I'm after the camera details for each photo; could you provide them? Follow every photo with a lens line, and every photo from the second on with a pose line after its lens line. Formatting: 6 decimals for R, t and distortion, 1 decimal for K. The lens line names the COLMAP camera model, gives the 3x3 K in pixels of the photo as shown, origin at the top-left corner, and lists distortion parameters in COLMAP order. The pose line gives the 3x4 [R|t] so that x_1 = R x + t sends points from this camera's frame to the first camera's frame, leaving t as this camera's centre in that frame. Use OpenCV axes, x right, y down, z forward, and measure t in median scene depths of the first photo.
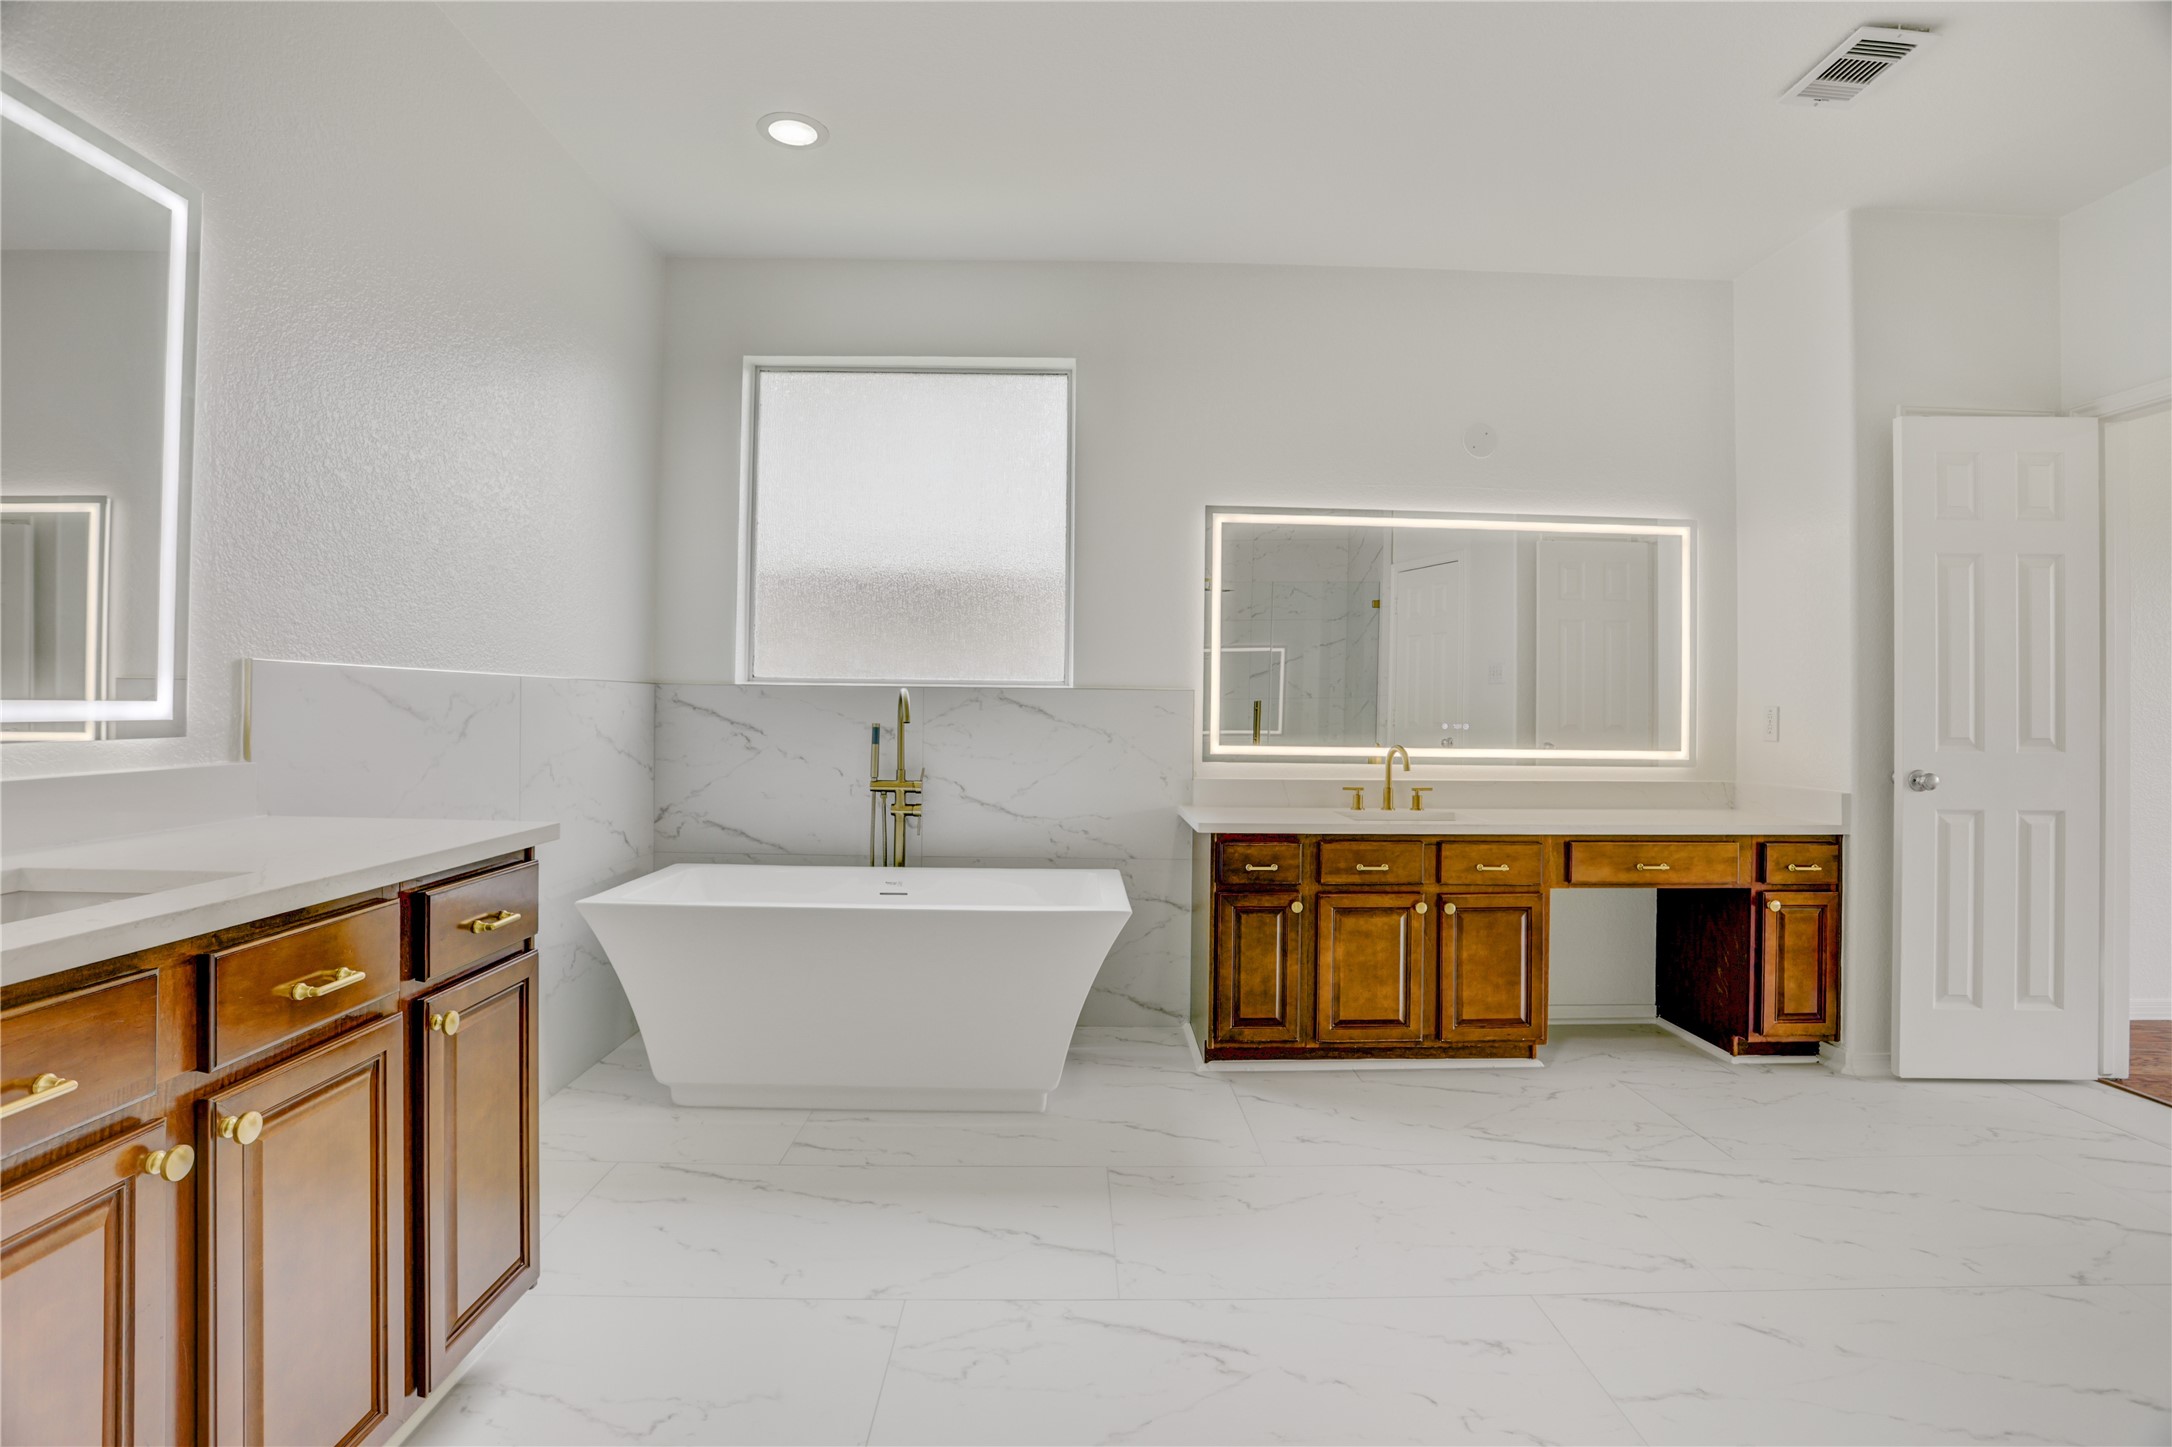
lens RADIAL K [[1069.8, 0, 1080.5], [0, 1069.8, 713.5], [0, 0, 1]] dist [-0.032713, 0.000413]
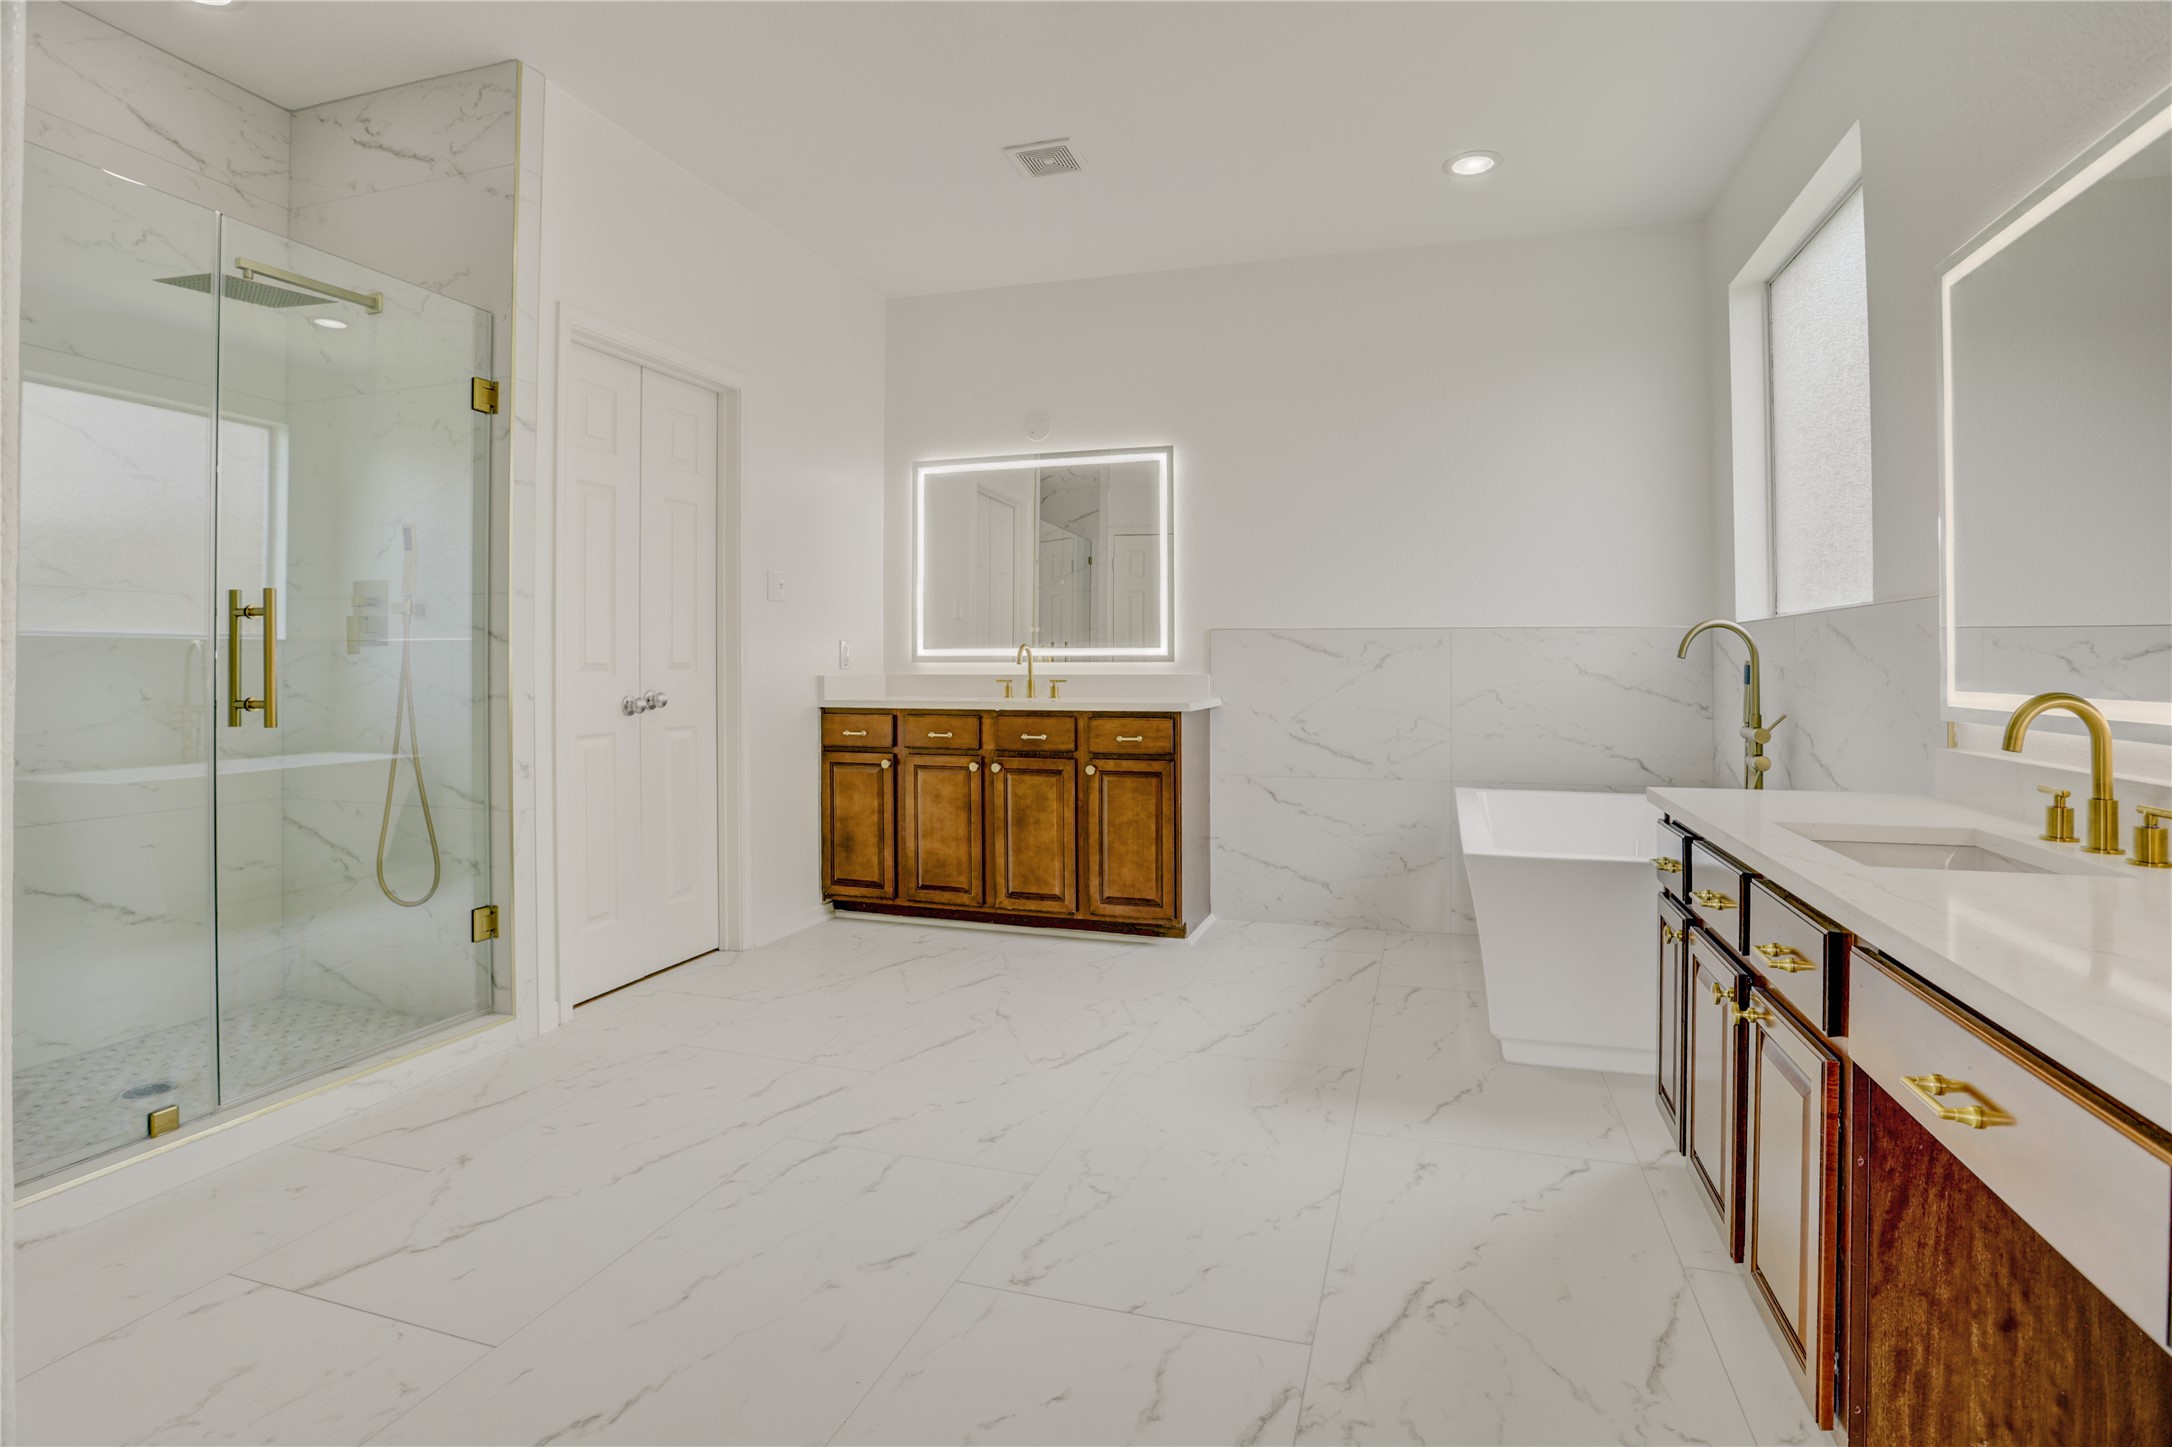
lens RADIAL K [[1073.7, 0, 1091.3], [0, 1073.7, 661.2], [0, 0, 1]] dist [-0.034619, 0.000086]
pose [[-0.320795, -0.010498, -0.947090, 1.125944], [0.002928, 0.999923, -0.012076, 0.031951], [0.947144, -0.006647, -0.320739, 1.093769]]
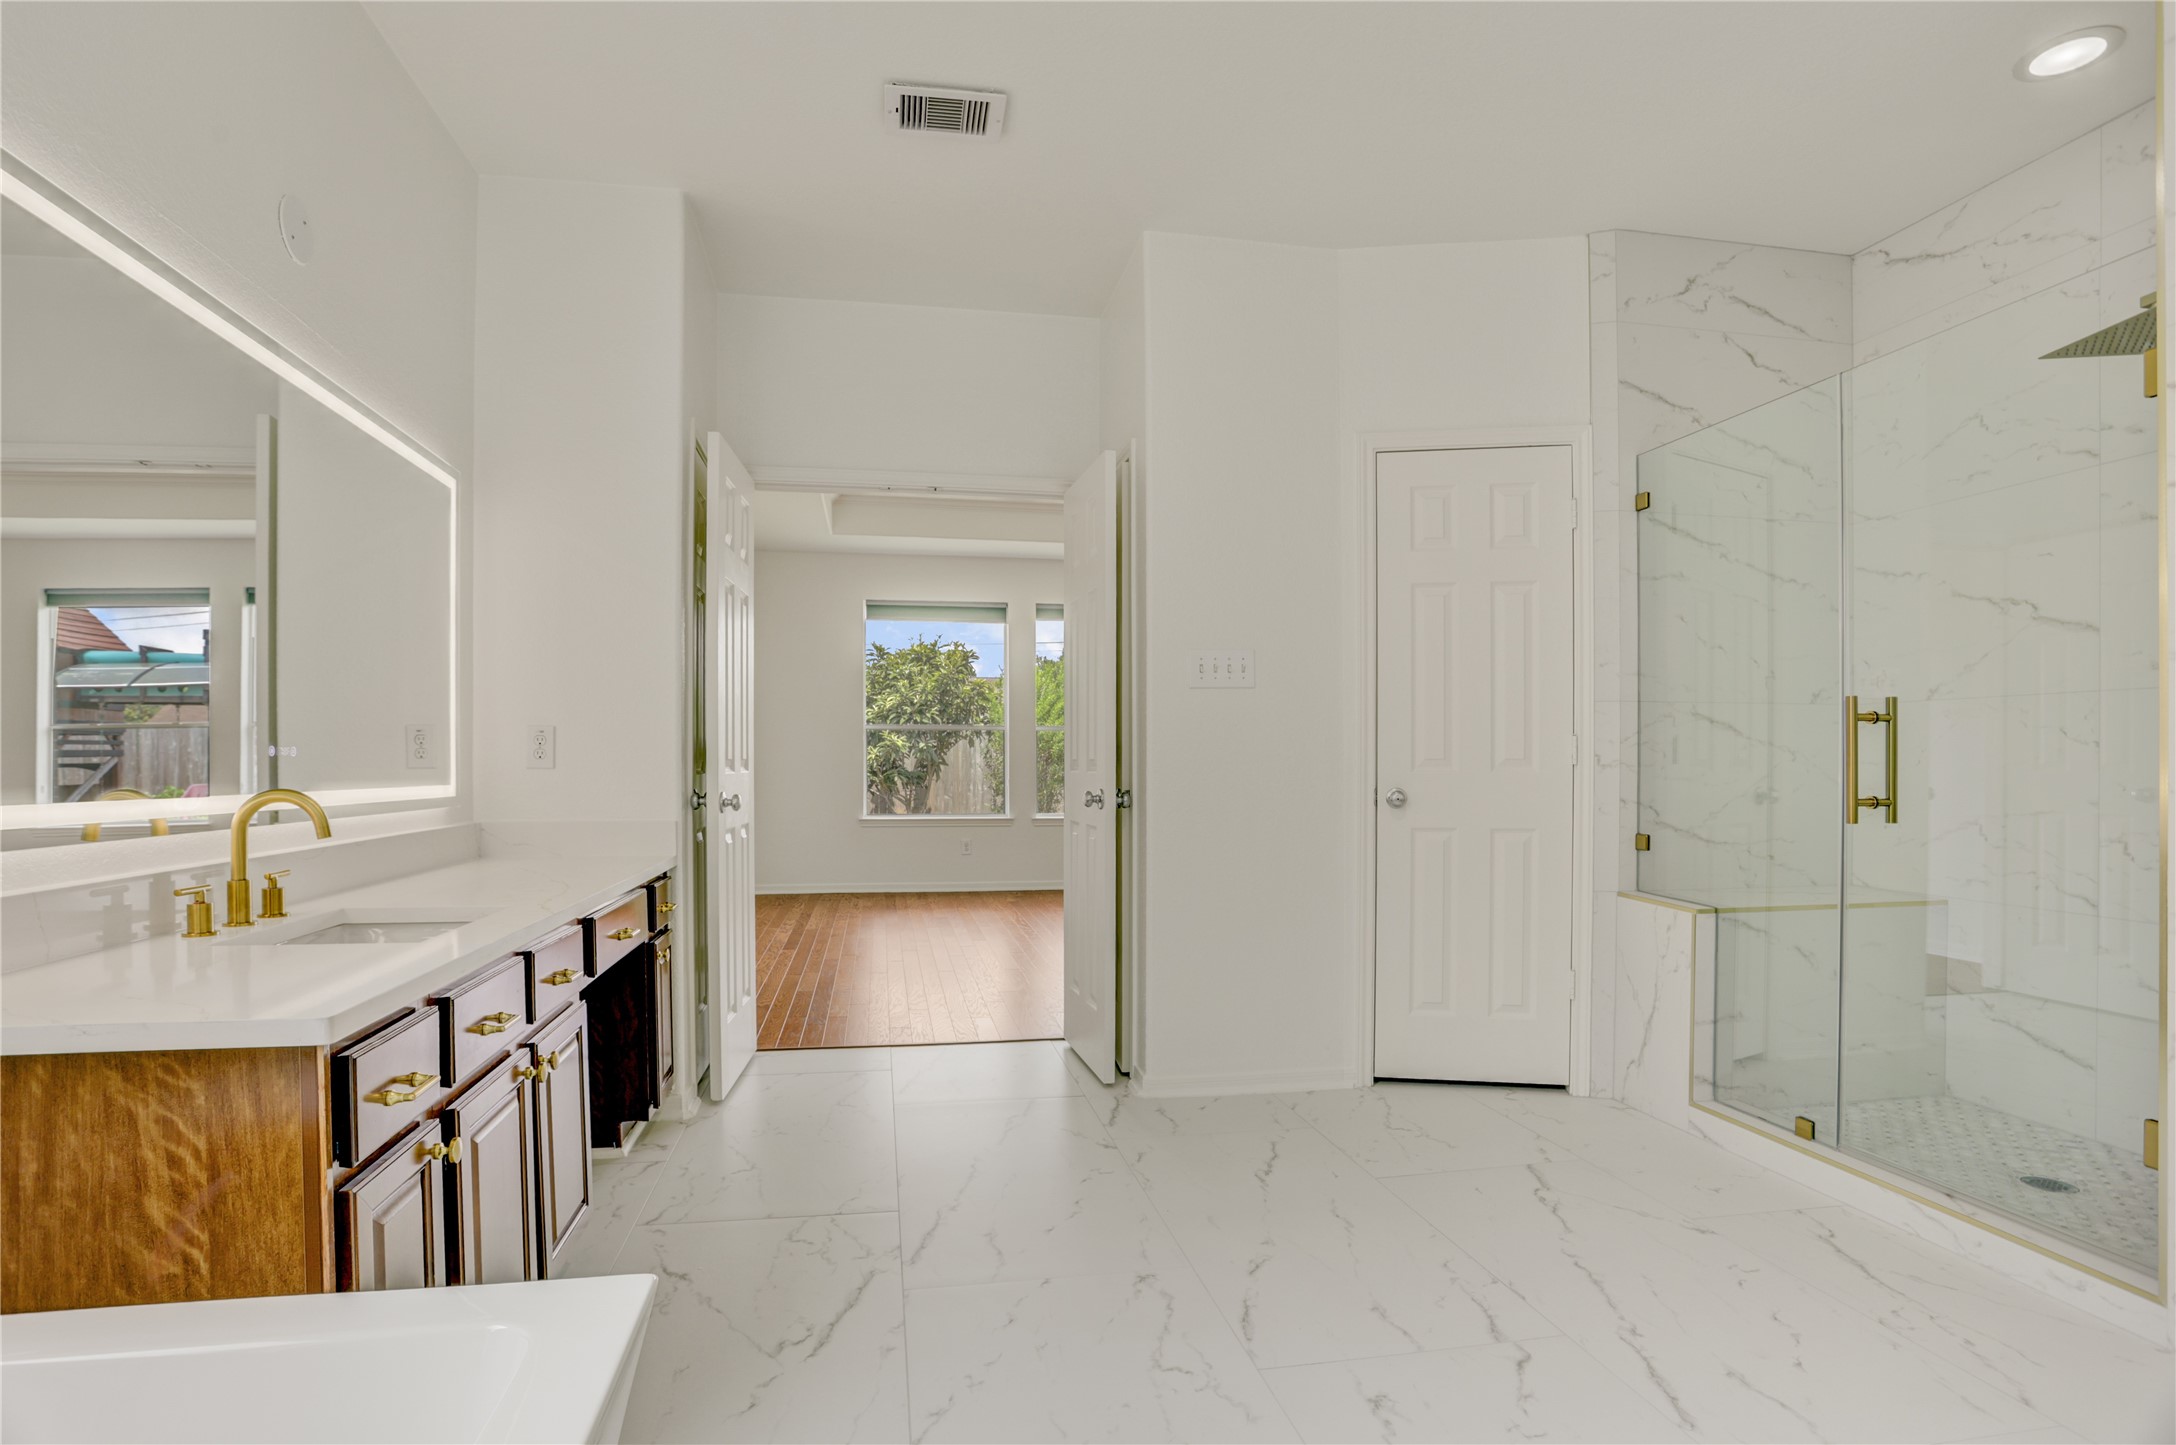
lens RADIAL K [[1078.3, 0, 1089.3], [0, 1078.3, 775.4], [0, 0, 1]] dist [-0.002007, -0.000137]
pose [[-0.176743, -0.018932, 0.984075, -0.353422], [-0.007797, 0.999811, 0.017835, 0.018365], [-0.984226, -0.004520, -0.176857, 1.021789]]
